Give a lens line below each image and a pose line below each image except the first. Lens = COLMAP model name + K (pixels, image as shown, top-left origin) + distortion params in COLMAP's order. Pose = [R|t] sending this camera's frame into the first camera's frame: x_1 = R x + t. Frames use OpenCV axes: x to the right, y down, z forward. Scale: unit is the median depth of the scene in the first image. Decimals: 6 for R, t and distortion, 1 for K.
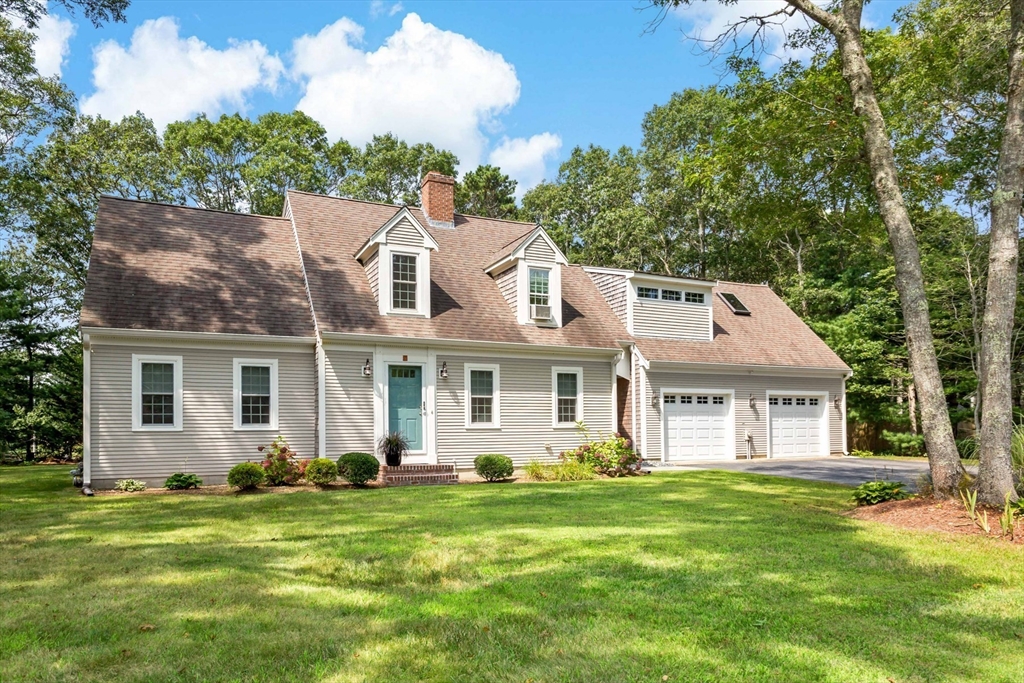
lens RADIAL K [[737.3, 0, 544.1], [0, 737.3, 425.1], [0, 0, 1]] dist [0.003874, 0.001844]
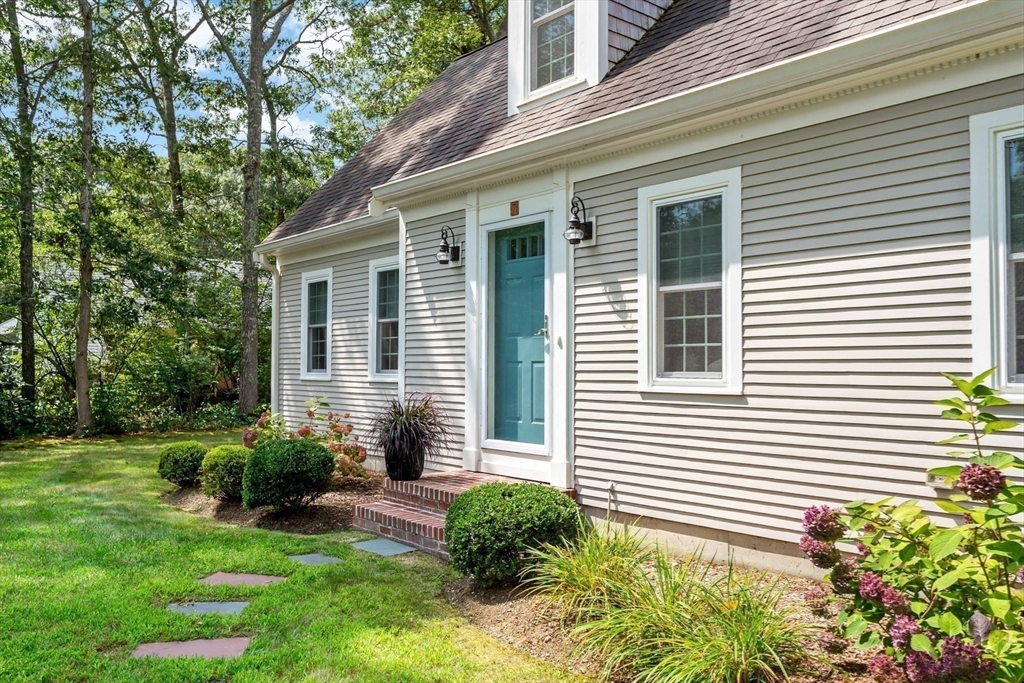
lens RADIAL K [[849.3, 0, 512.0], [0, 849.3, 341.5], [0, 0, 1]] dist [0.004679, 0.002675]
pose [[0.174948, -0.015342, -0.984458, 0.245196], [0.009598, 0.999858, -0.013876, -0.012616], [0.984531, -0.007022, 0.175070, 0.873316]]
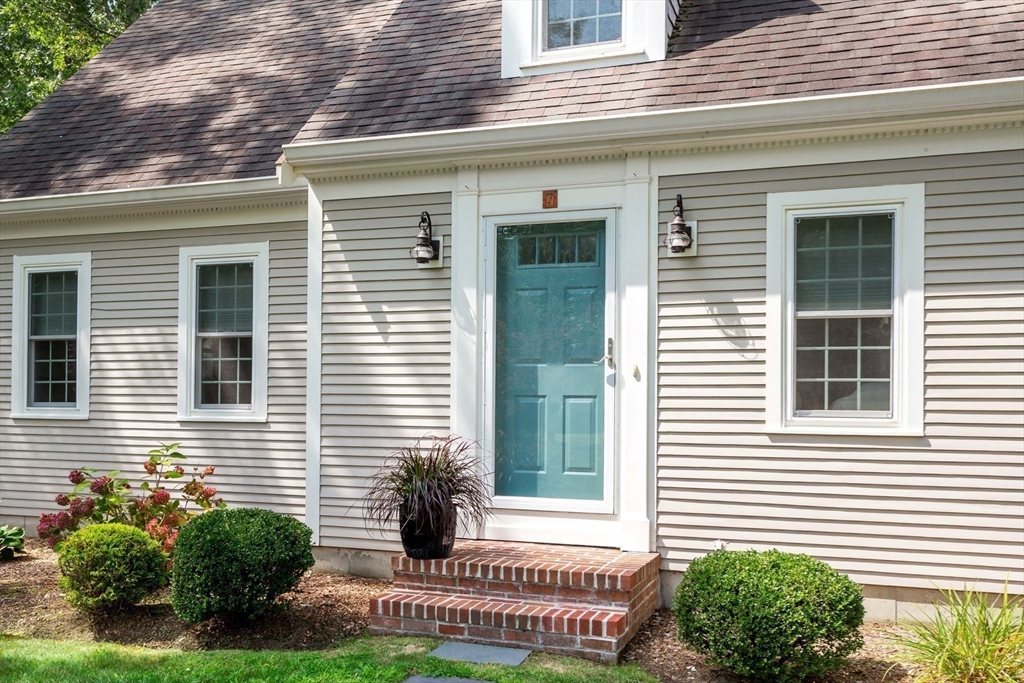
lens RADIAL K [[924.9, 0, 495.8], [0, 924.9, 400.3], [0, 0, 1]] dist [0.008734, 0.000174]
pose [[0.659601, 0.016814, -0.751428, 0.083676], [-0.008053, 0.999850, 0.015304, -0.012005], [0.751573, -0.004043, 0.659638, 0.692472]]
